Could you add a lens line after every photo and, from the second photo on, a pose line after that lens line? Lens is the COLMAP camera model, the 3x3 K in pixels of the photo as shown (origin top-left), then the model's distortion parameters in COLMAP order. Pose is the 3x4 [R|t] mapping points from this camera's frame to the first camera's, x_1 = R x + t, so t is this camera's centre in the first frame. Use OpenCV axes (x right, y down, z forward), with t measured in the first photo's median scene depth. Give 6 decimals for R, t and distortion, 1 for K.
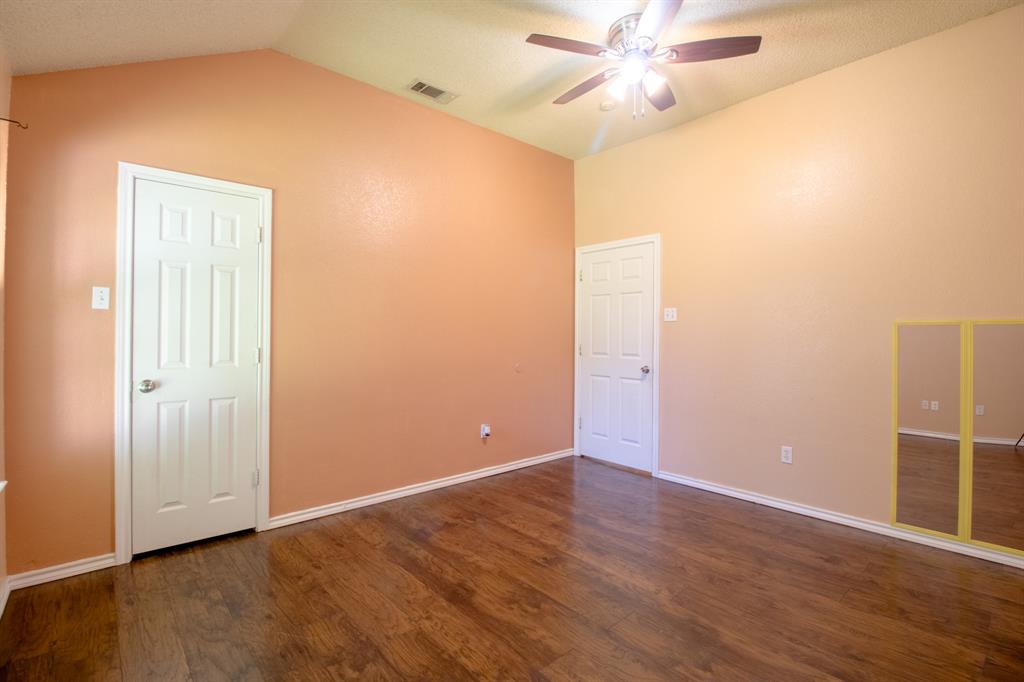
lens RADIAL K [[475.3, 0, 503.9], [0, 475.3, 334.2], [0, 0, 1]] dist [-0.007302, -0.004015]
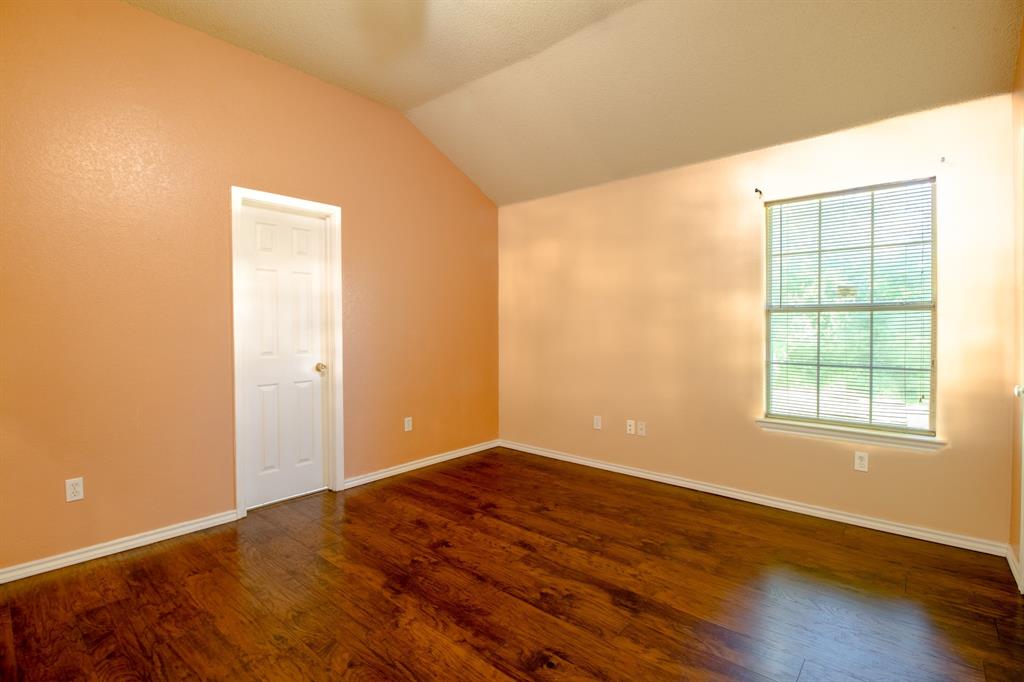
lens RADIAL K [[475.3, 0, 504.9], [0, 475.3, 340.5], [0, 0, 1]] dist [-0.007302, -0.004015]
pose [[-0.990652, 0.001417, -0.136405, 0.220826], [-0.002356, 0.999619, 0.027490, 0.003546], [0.136392, 0.027554, -0.990272, 1.511123]]
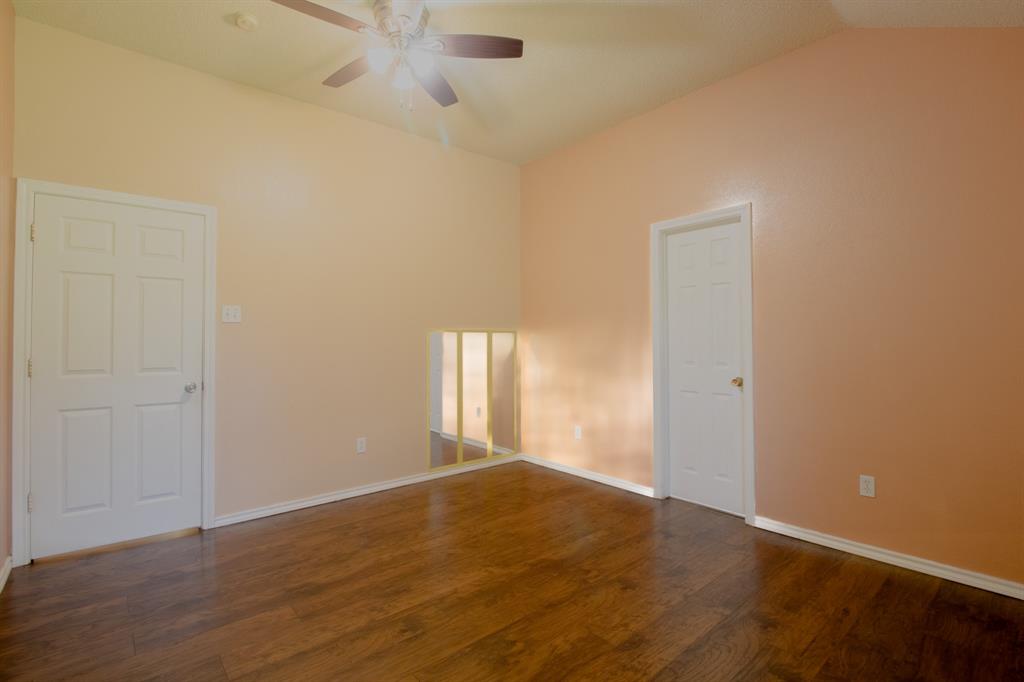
lens RADIAL K [[475.3, 0, 511.3], [0, 475.3, 337.6], [0, 0, 1]] dist [-0.007302, -0.004015]
pose [[0.006892, -0.001132, 0.999976, -0.629429], [0.002822, 0.999995, 0.001112, -0.002111], [-0.999972, 0.002814, 0.006895, 0.759376]]
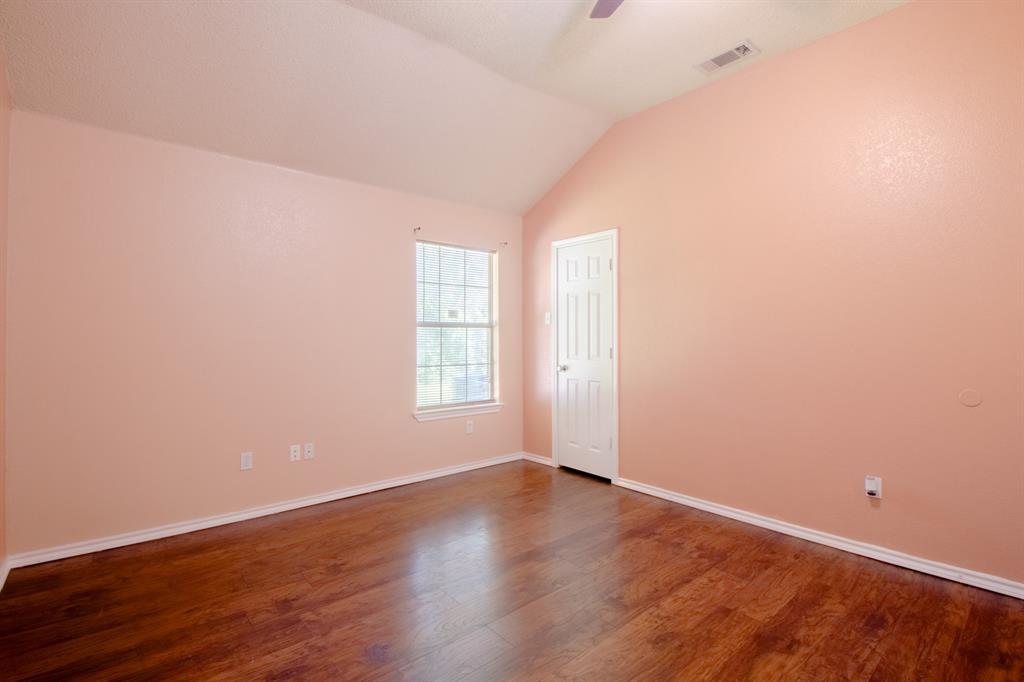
lens RADIAL K [[475.3, 0, 510.9], [0, 475.3, 335.4], [0, 0, 1]] dist [-0.007302, -0.004015]
pose [[-0.006152, -0.007363, -0.999954, 0.879122], [0.001597, 0.999972, -0.007373, 0.003164], [0.999980, -0.001642, -0.006140, 0.749122]]
